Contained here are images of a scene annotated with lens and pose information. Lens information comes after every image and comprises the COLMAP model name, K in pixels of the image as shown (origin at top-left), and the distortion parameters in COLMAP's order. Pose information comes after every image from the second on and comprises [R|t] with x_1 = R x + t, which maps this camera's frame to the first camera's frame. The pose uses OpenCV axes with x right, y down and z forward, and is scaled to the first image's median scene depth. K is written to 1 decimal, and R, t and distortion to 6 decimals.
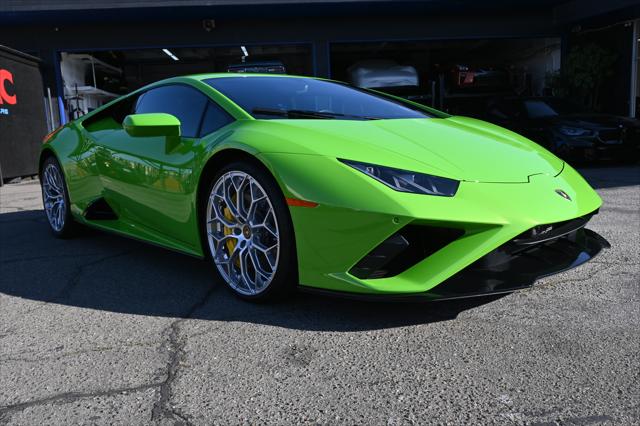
lens RADIAL K [[525.9, 0, 320.5], [0, 525.9, 210.7], [0, 0, 1]] dist [-0.018103, 0.006368]
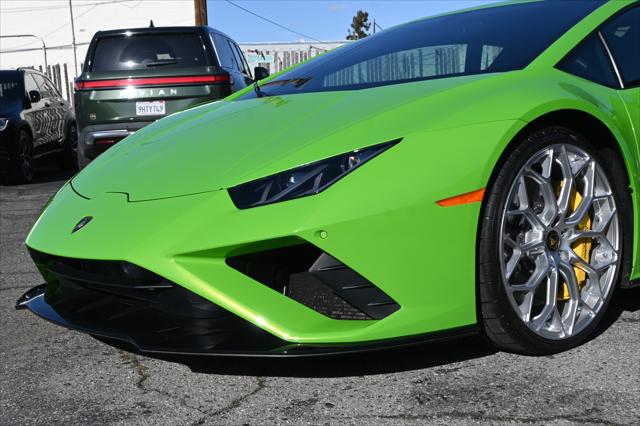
lens RADIAL K [[924.4, 0, 306.5], [0, 924.4, 205.8], [0, 0, 1]] dist [0.006157, 0.000000]
pose [[-0.064347, 0.143049, -0.987622, 1.367686], [-0.088927, 0.984913, 0.148451, -0.218871], [0.993958, 0.097378, -0.050655, 1.119523]]
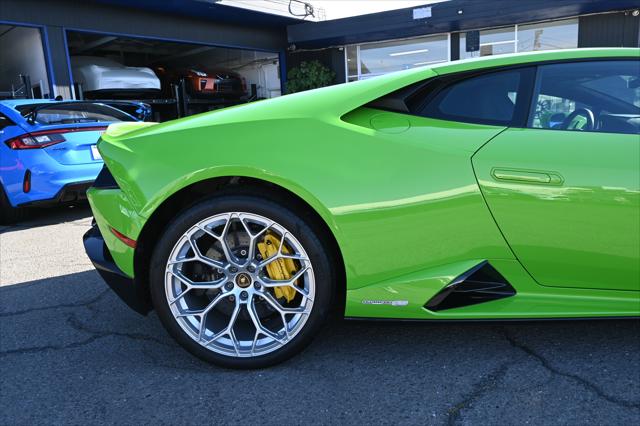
lens RADIAL K [[474.8, 0, 324.2], [0, 474.8, 211.1], [0, 0, 1]] dist [-0.011467, -0.000941]
pose [[0.712283, -0.119978, 0.691562, -1.159029], [0.117399, 0.991767, 0.051143, -0.161826], [-0.692004, 0.044761, 0.720504, 1.036713]]
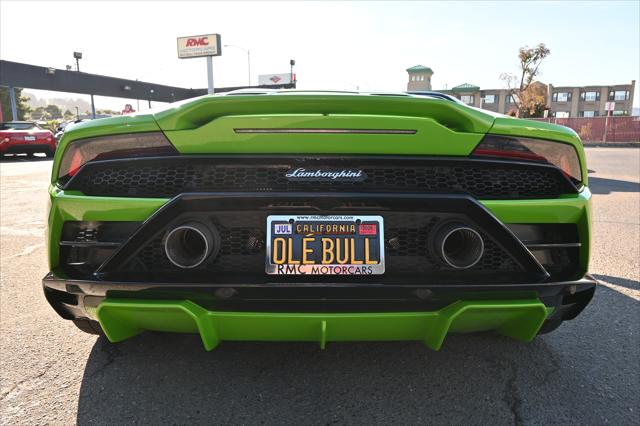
lens RADIAL K [[441.1, 0, 316.1], [0, 441.1, 202.4], [0, 0, 1]] dist [-0.008833, 0.000535]
pose [[-0.736460, -0.056975, 0.674077, -1.029592], [0.127466, 0.966911, 0.220989, -0.332645], [-0.664363, 0.248671, -0.704829, 2.316223]]
